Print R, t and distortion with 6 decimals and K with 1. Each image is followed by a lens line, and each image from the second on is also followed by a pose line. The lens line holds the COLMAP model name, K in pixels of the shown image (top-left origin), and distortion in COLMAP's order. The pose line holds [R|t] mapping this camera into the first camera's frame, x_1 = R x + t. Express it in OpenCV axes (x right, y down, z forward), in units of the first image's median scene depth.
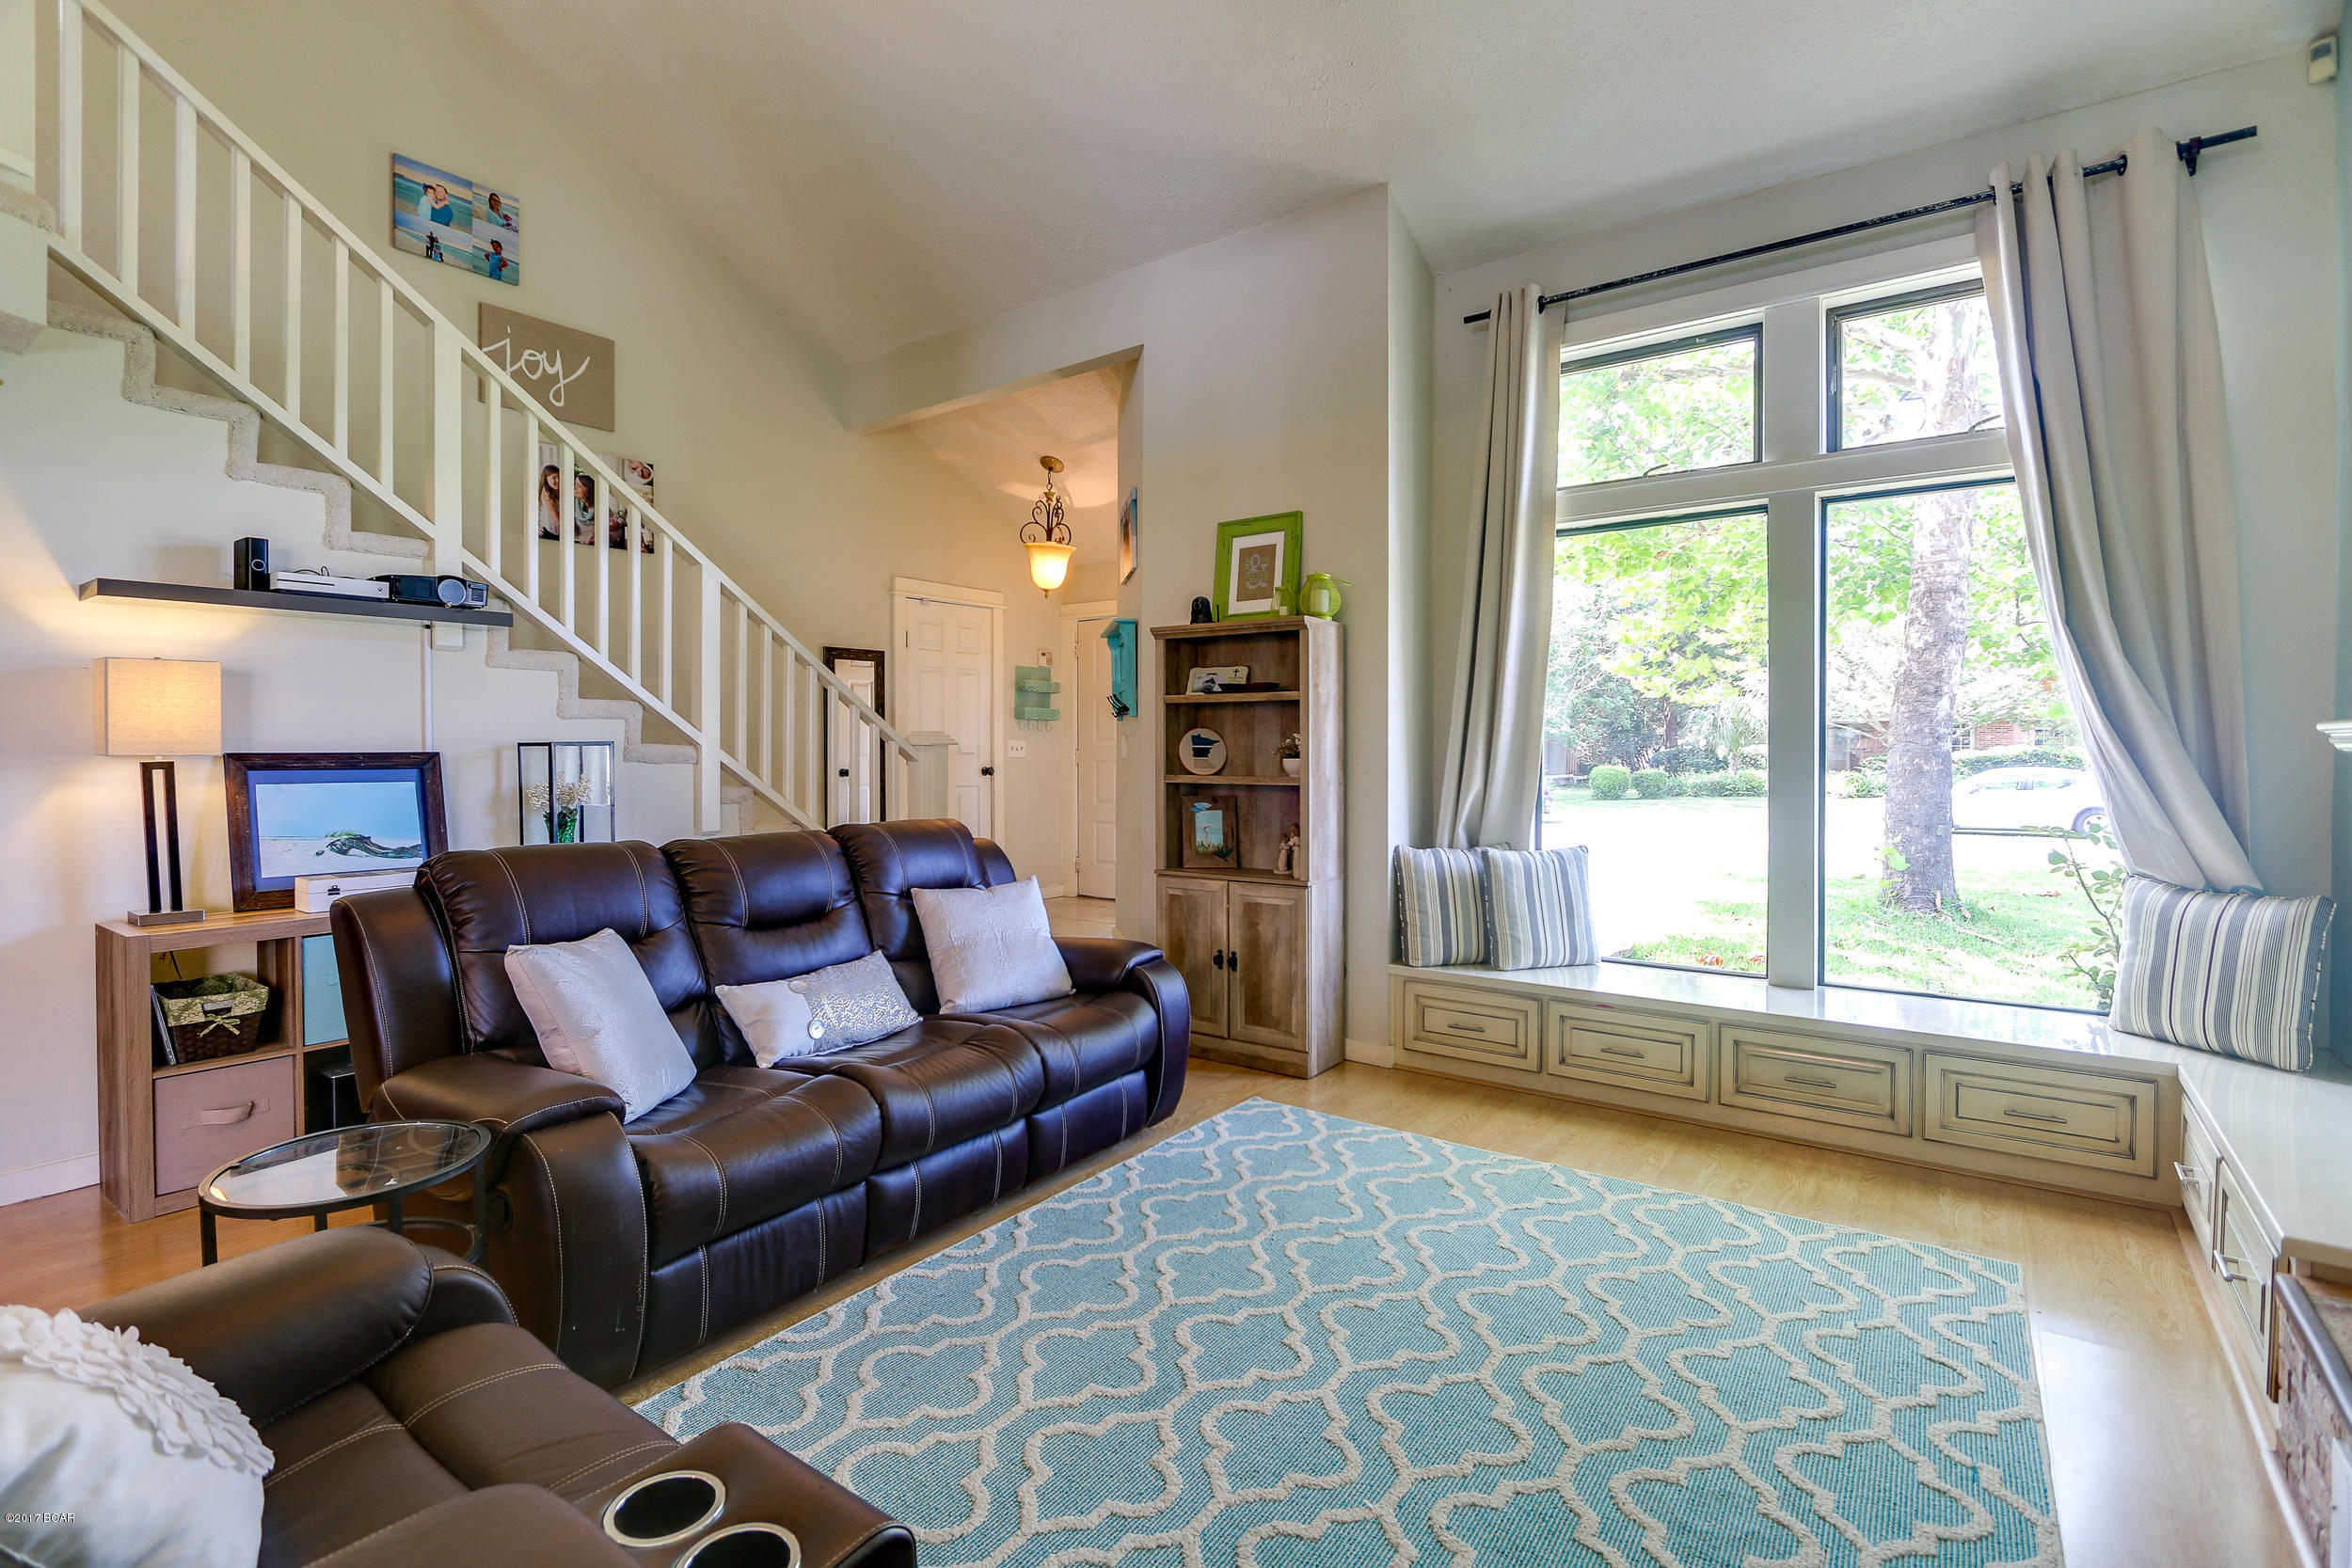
lens RADIAL K [[1096.5, 0, 1173.9], [0, 1096.5, 752.0], [0, 0, 1]] dist [-0.010003, 0.000507]
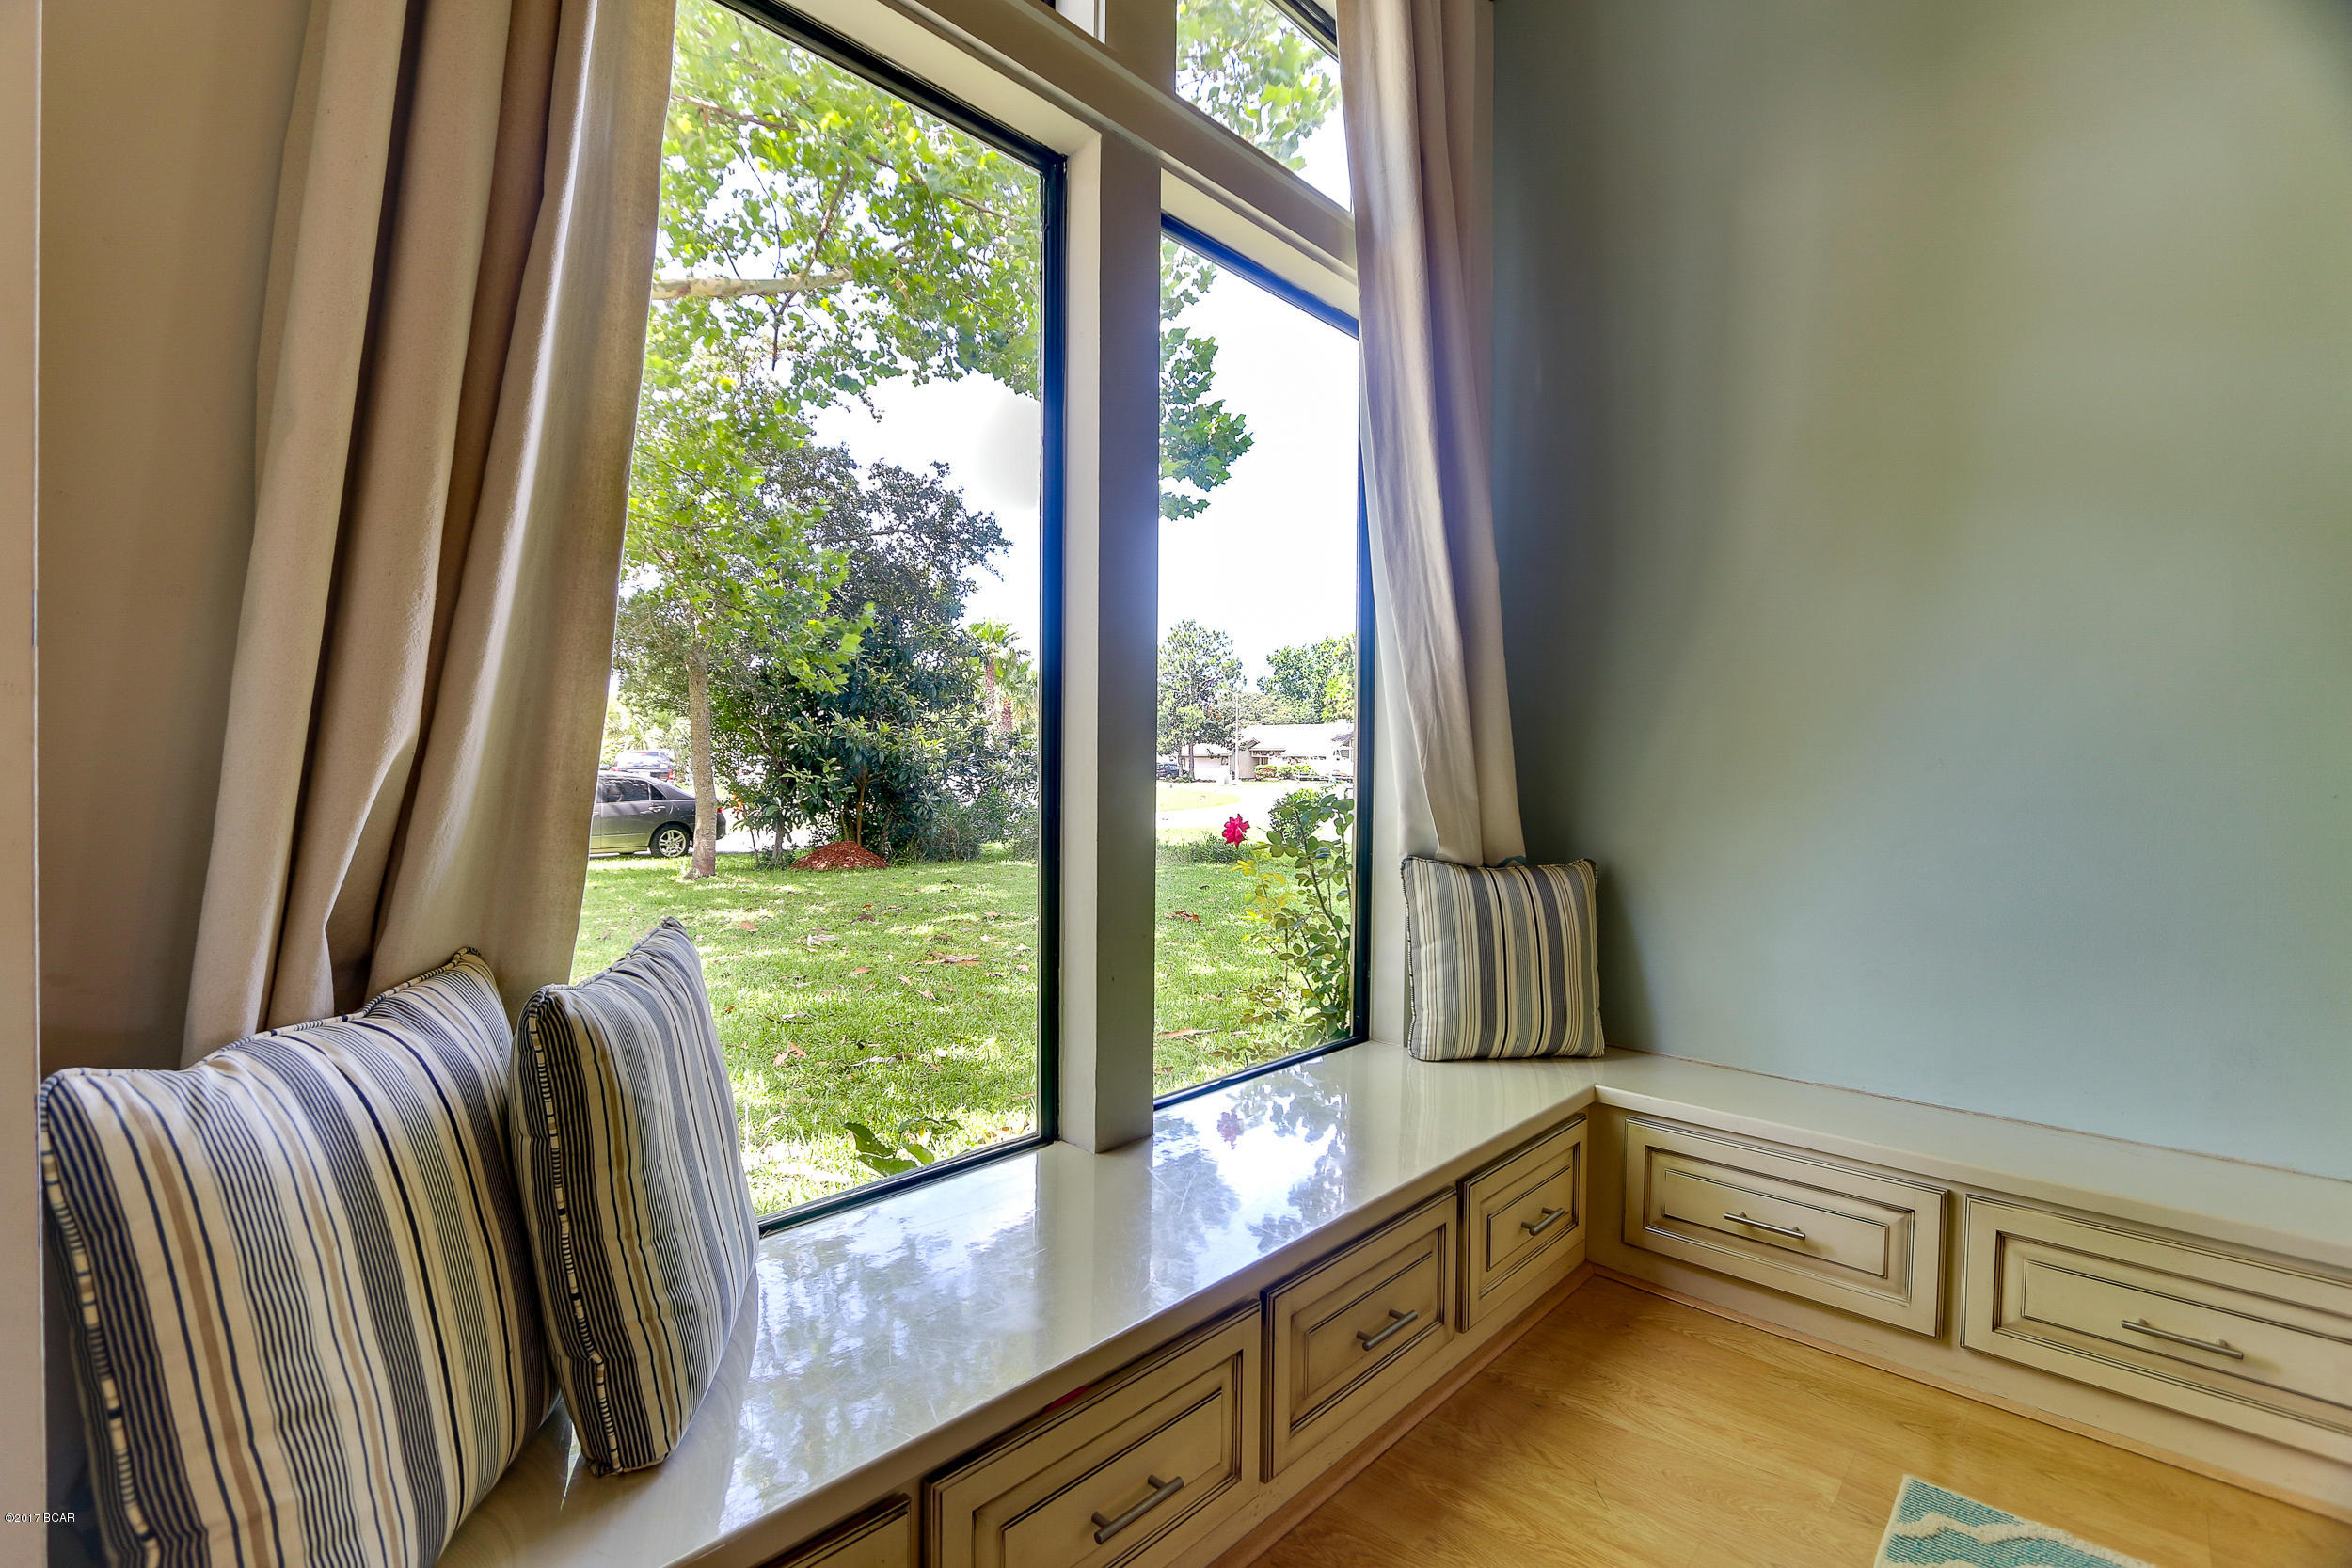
lens RADIAL K [[1083.2, 0, 1158.9], [0, 1083.2, 780.1], [0, 0, 1]] dist [-0.016087, 0.000684]
pose [[0.121083, -0.010163, 0.992590, 0.071389], [-0.010273, 0.999881, 0.011491, 0.039496], [-0.992589, -0.011588, 0.120964, 0.849616]]
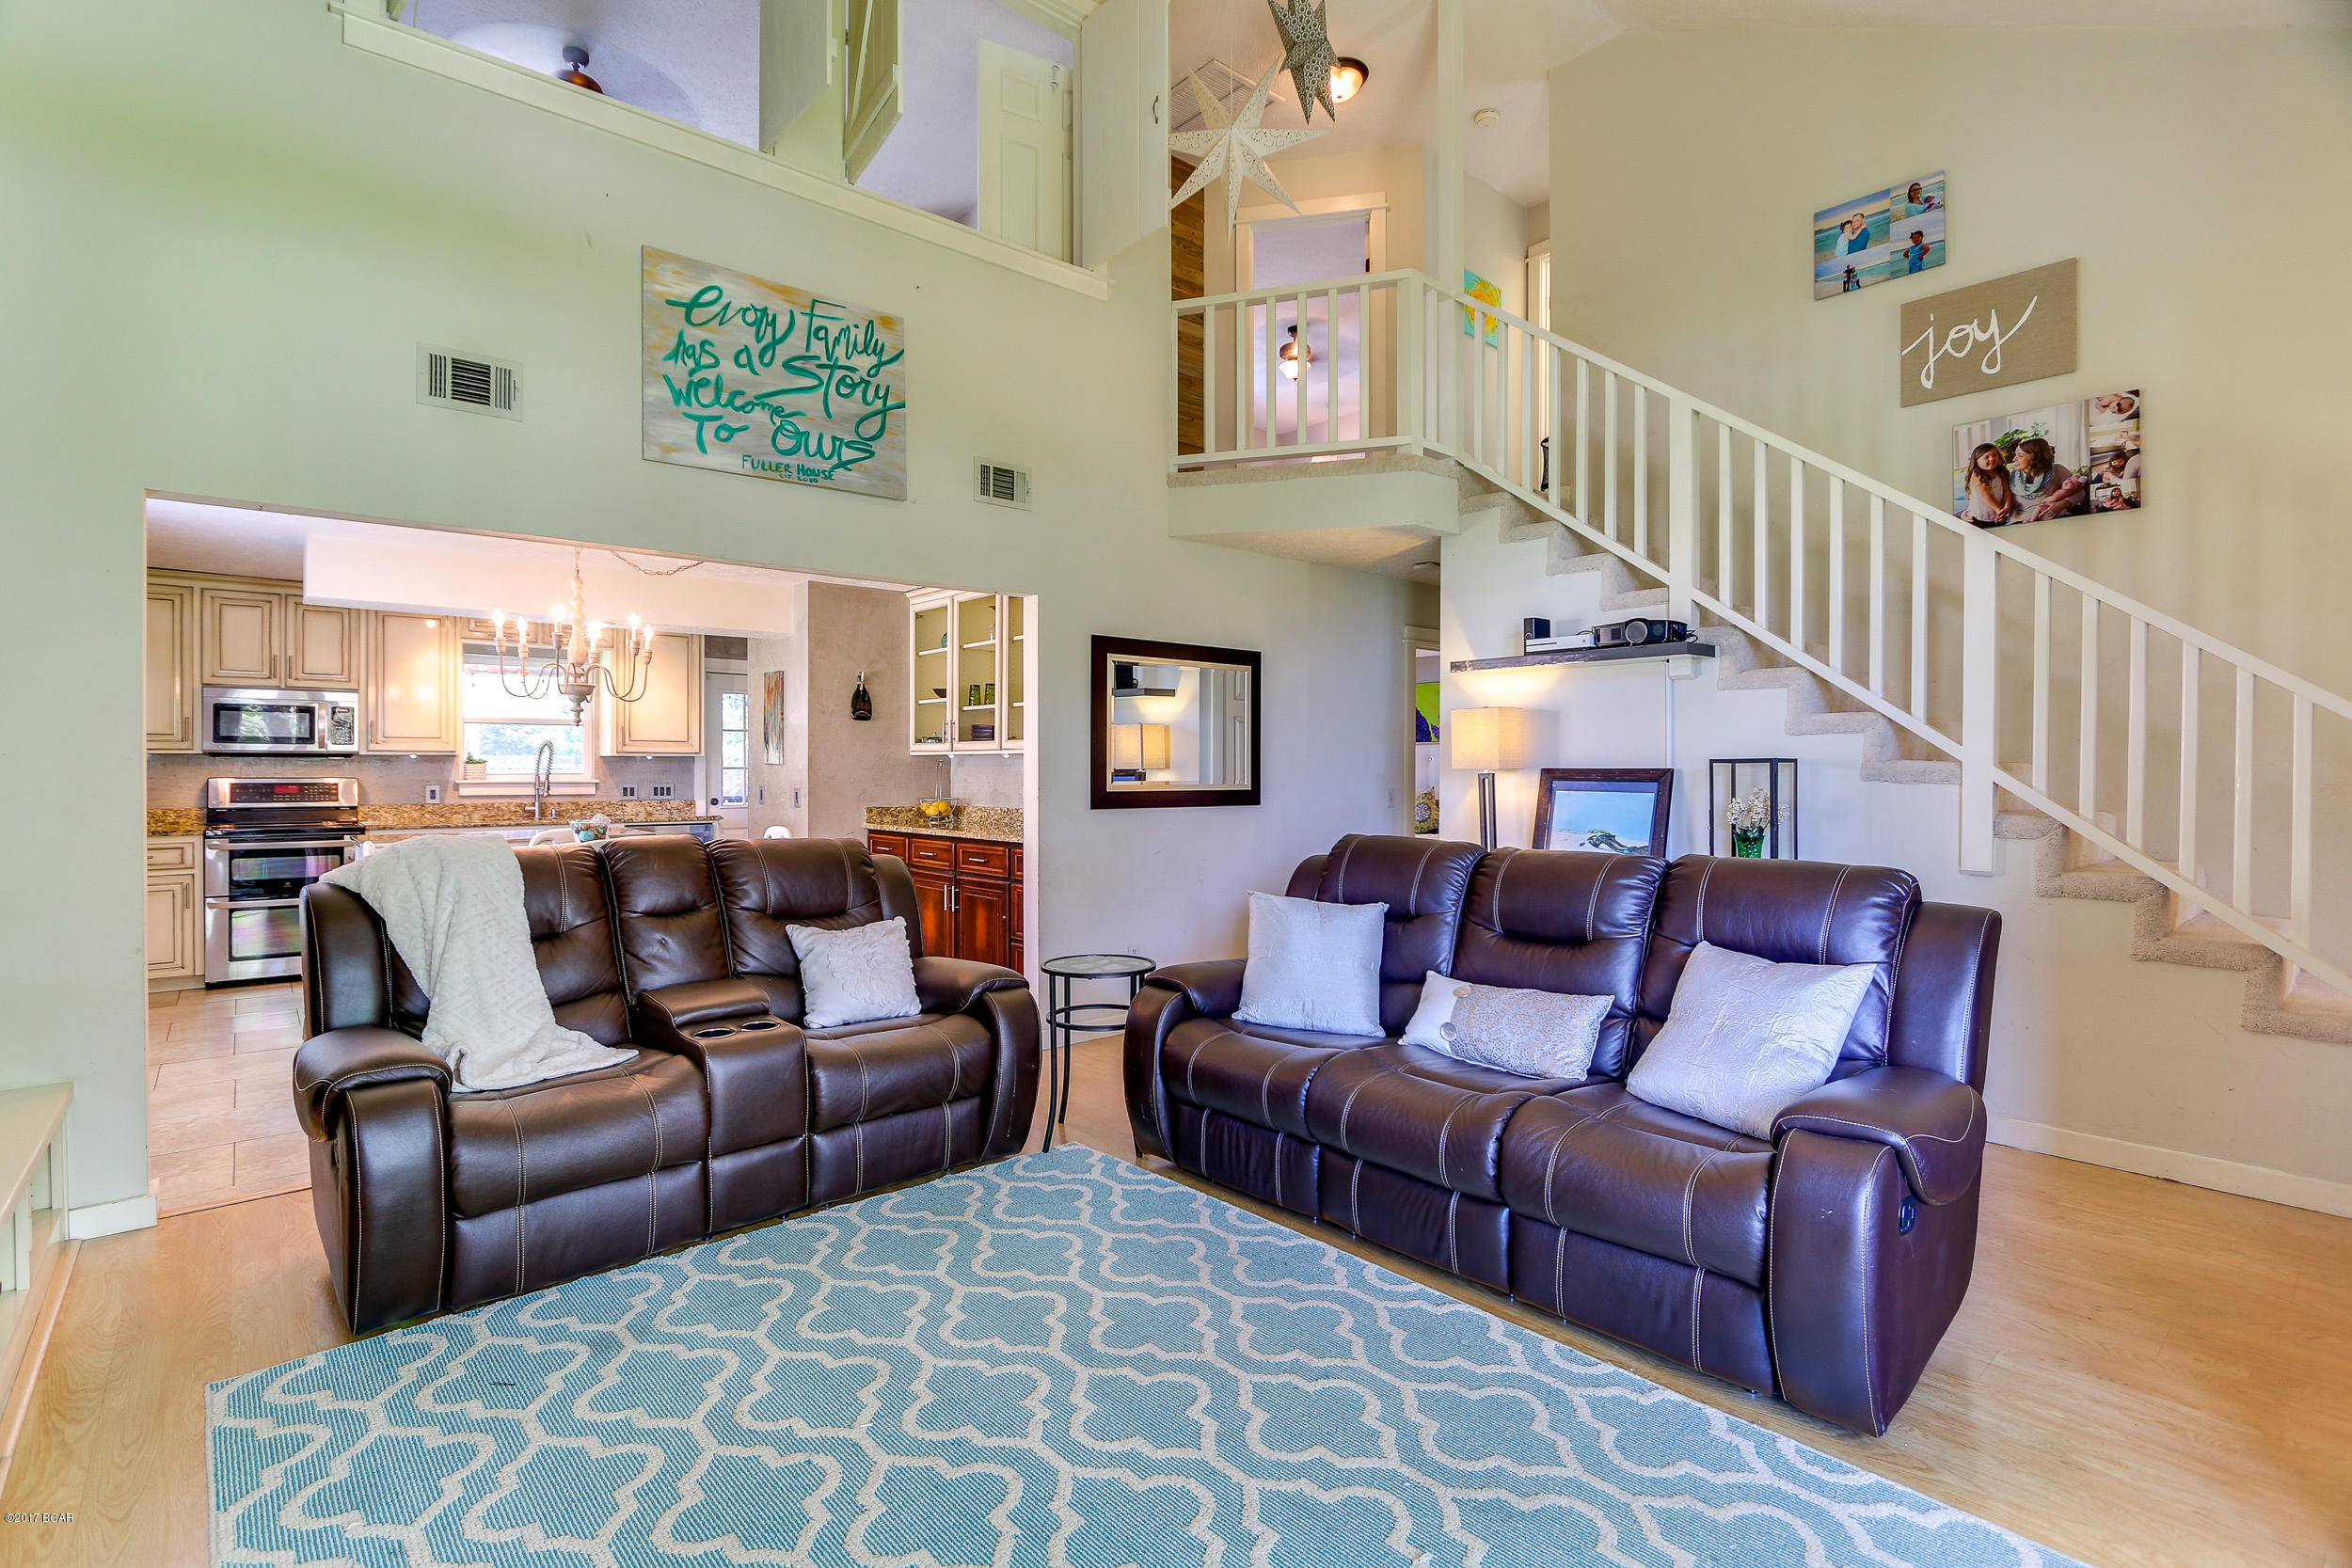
lens RADIAL K [[1089.1, 0, 1156.6], [0, 1089.1, 771.6], [0, 0, 1]] dist [-0.014753, 0.000255]
pose [[-0.226070, 0.008501, -0.974074, 0.515011], [-0.004814, 0.999940, 0.009844, -0.004805], [0.974099, 0.006915, -0.226016, 0.656915]]
